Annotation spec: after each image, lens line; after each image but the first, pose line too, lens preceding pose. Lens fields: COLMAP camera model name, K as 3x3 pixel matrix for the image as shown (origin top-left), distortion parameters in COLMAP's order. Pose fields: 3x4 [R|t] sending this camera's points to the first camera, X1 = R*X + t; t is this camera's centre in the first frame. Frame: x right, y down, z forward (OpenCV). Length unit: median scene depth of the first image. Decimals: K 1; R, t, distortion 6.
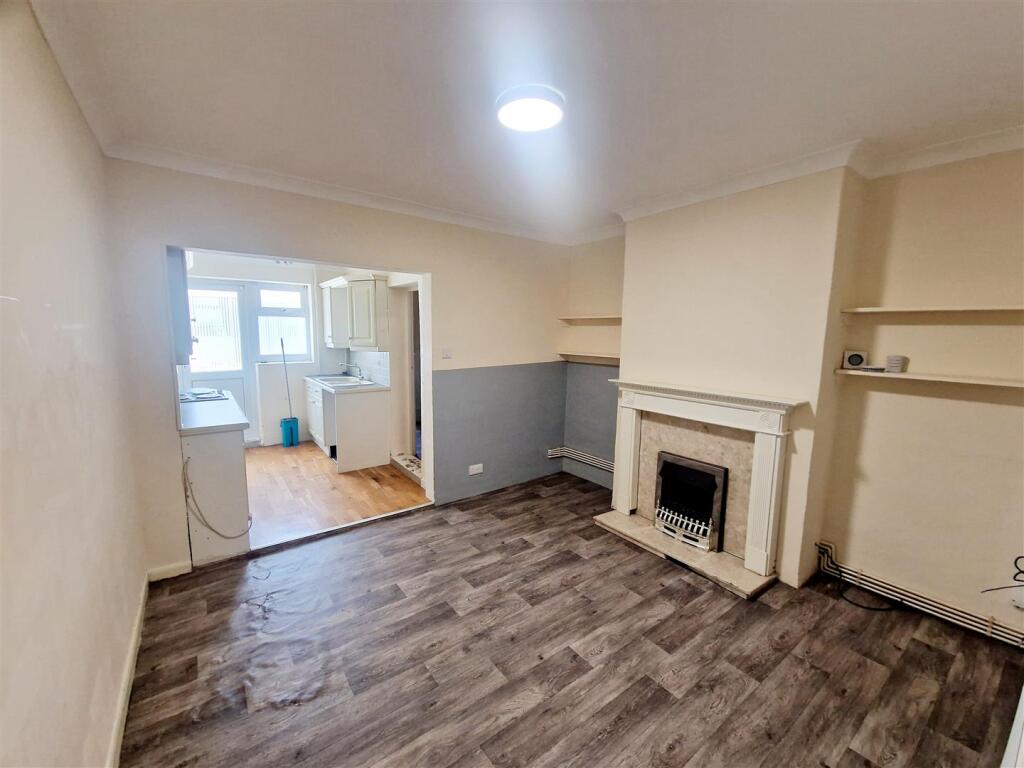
lens RADIAL K [[415.6, 0, 503.8], [0, 415.6, 382.4], [0, 0, 1]] dist [0.002501, 0.001188]
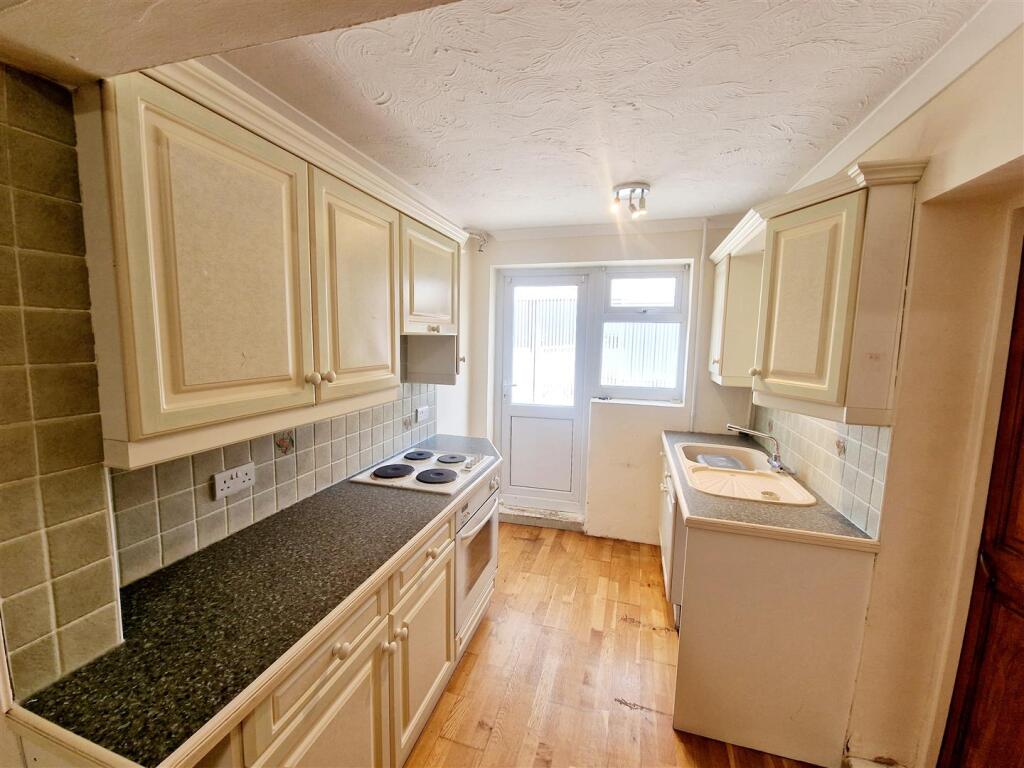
lens RADIAL K [[415.6, 0, 506.4], [0, 415.6, 380.6], [0, 0, 1]] dist [0.002501, 0.001188]
pose [[0.592820, 0.085243, -0.800811, -0.646137], [-0.112963, 0.993353, 0.022114, -0.257786], [0.797373, 0.077352, 0.598509, 1.901726]]
